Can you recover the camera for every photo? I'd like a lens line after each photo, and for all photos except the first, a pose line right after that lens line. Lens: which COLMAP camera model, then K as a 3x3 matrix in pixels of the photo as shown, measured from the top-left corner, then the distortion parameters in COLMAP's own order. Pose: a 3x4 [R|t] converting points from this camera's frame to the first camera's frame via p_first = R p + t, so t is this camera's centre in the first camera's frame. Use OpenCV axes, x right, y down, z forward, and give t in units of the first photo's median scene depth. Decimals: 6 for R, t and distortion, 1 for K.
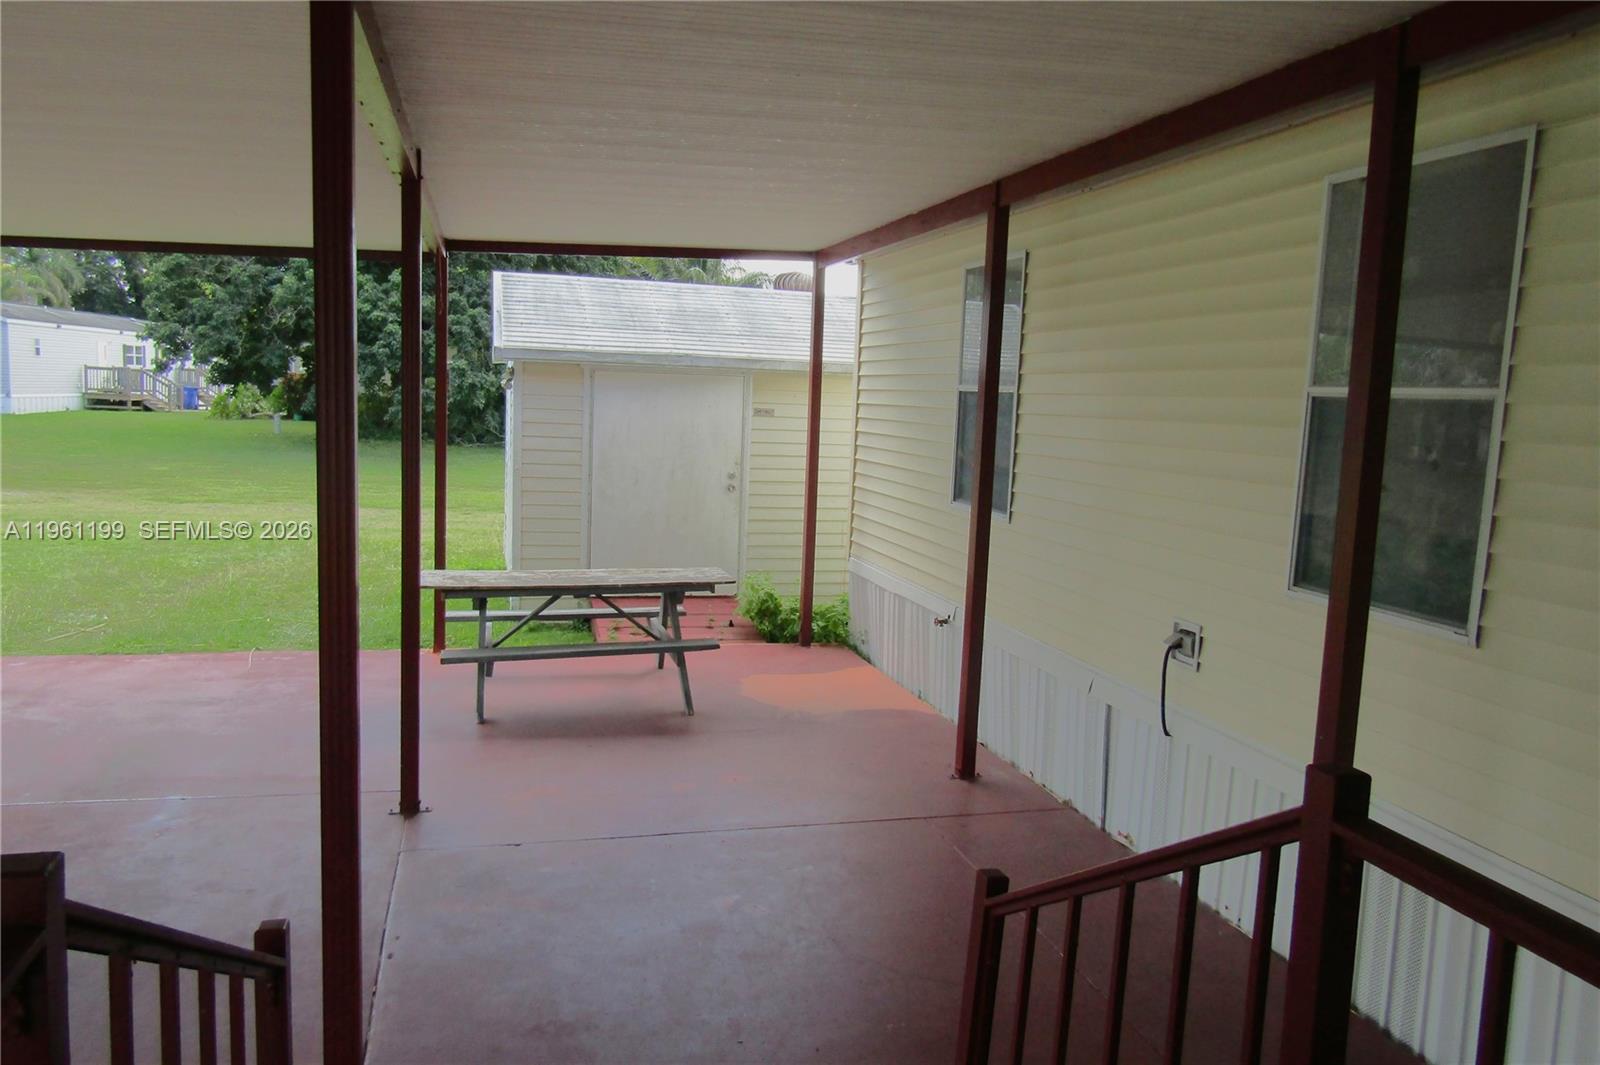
lens RADIAL K [[1177.5, 0, 798.3], [0, 1177.5, 533.6], [0, 0, 1]] dist [-0.002962, -0.000868]
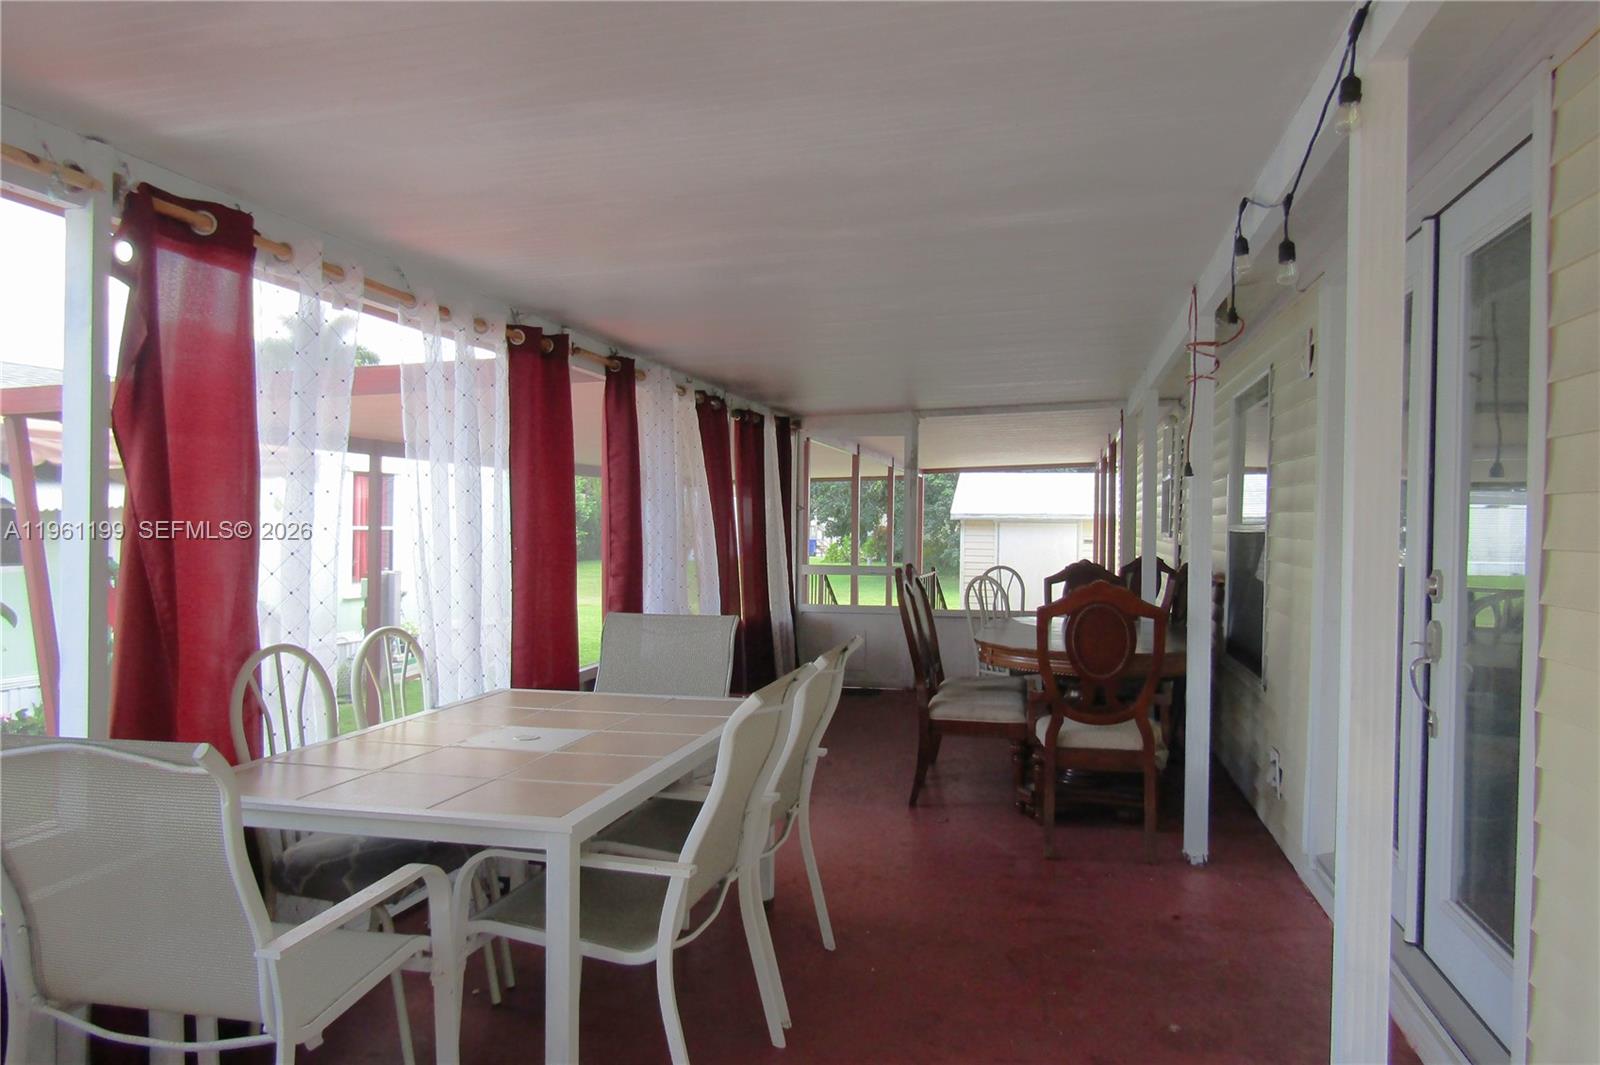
lens RADIAL K [[1177.5, 0, 799.6], [0, 1177.5, 533.8], [0, 0, 1]] dist [-0.002962, -0.000868]
pose [[0.886806, -0.031007, -0.461100, 0.118706], [-0.025062, 0.993052, -0.114978, 0.032012], [0.461461, 0.113519, 0.879868, -0.248312]]
